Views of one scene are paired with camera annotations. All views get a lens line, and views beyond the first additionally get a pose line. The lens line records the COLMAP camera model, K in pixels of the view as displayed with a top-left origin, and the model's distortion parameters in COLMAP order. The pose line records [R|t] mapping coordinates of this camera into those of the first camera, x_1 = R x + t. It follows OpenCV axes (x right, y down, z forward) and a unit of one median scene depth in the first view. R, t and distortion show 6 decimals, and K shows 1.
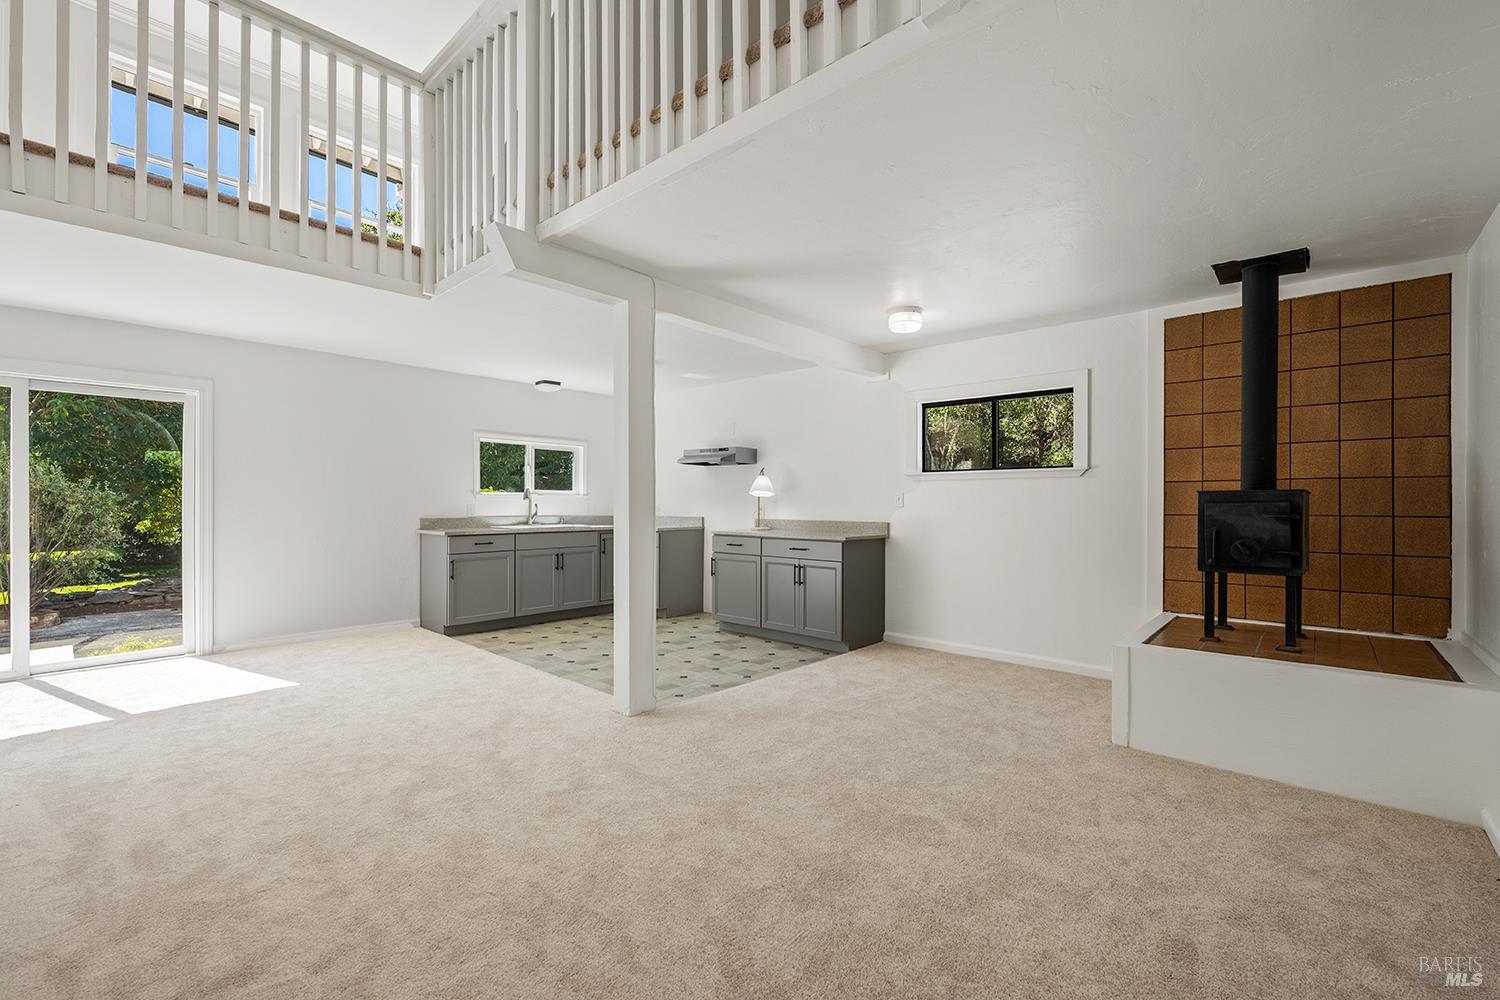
lens RADIAL K [[609.5, 0, 750.0], [0, 609.5, 500.0], [0, 0, 1]] dist [-0.001181, -0.000018]
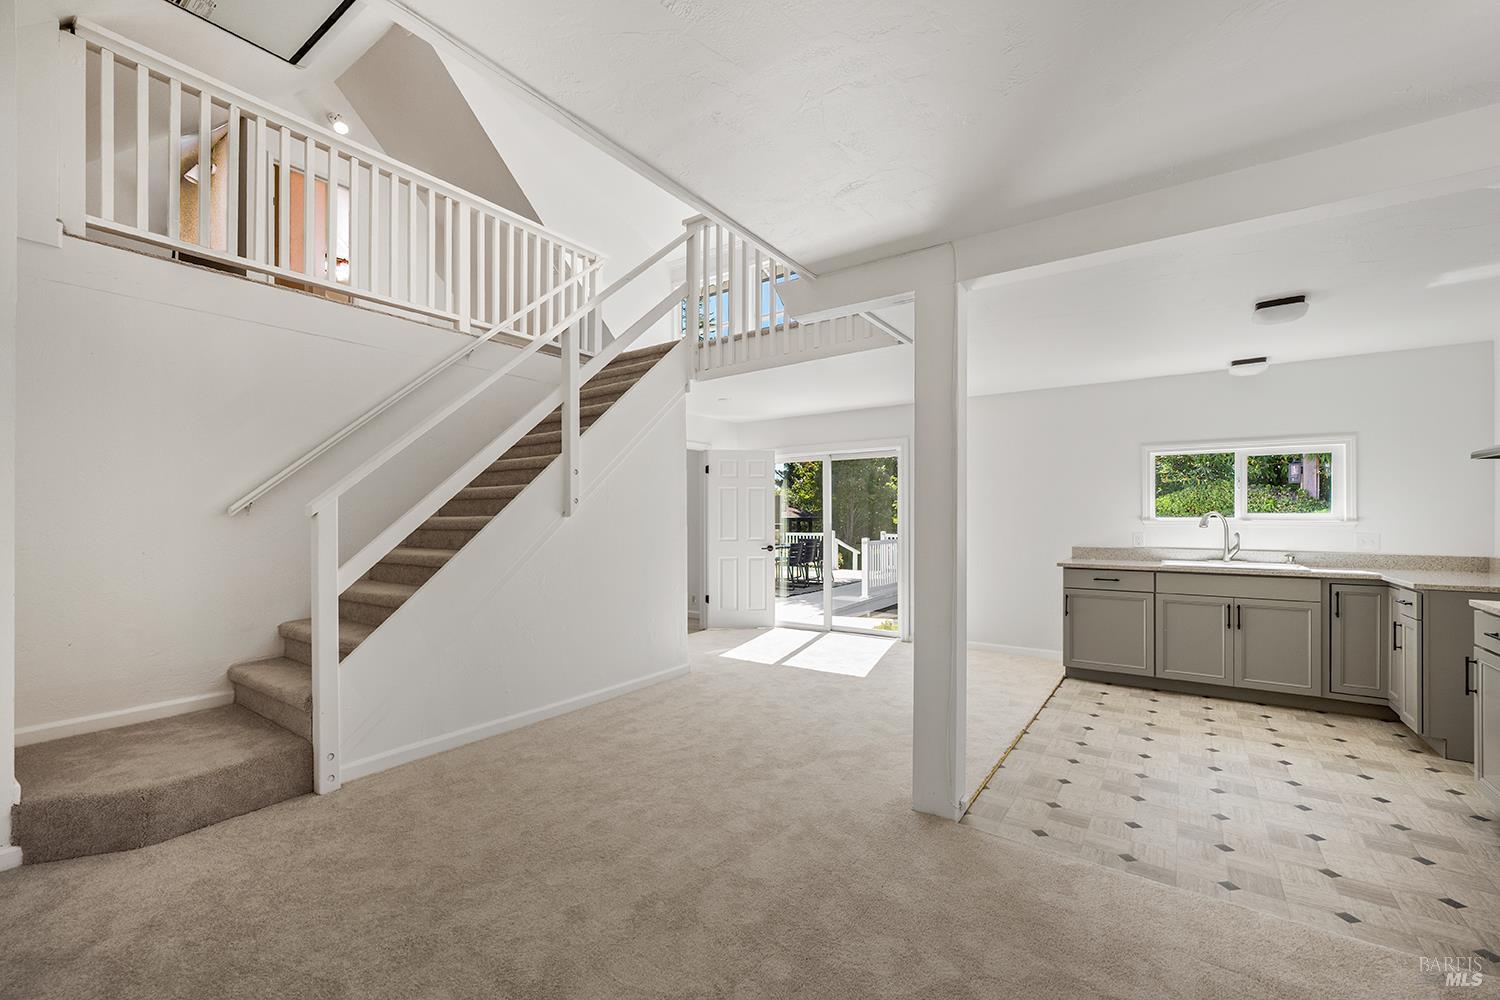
lens RADIAL K [[610.4, 0, 754.3], [0, 610.4, 508.6], [0, 0, 1]] dist [-0.002567, -0.000152]
pose [[0.156334, -0.018312, -0.987534, 0.291546], [0.004214, 0.999831, -0.017873, -0.012845], [0.987695, -0.001367, 0.156385, 0.345063]]
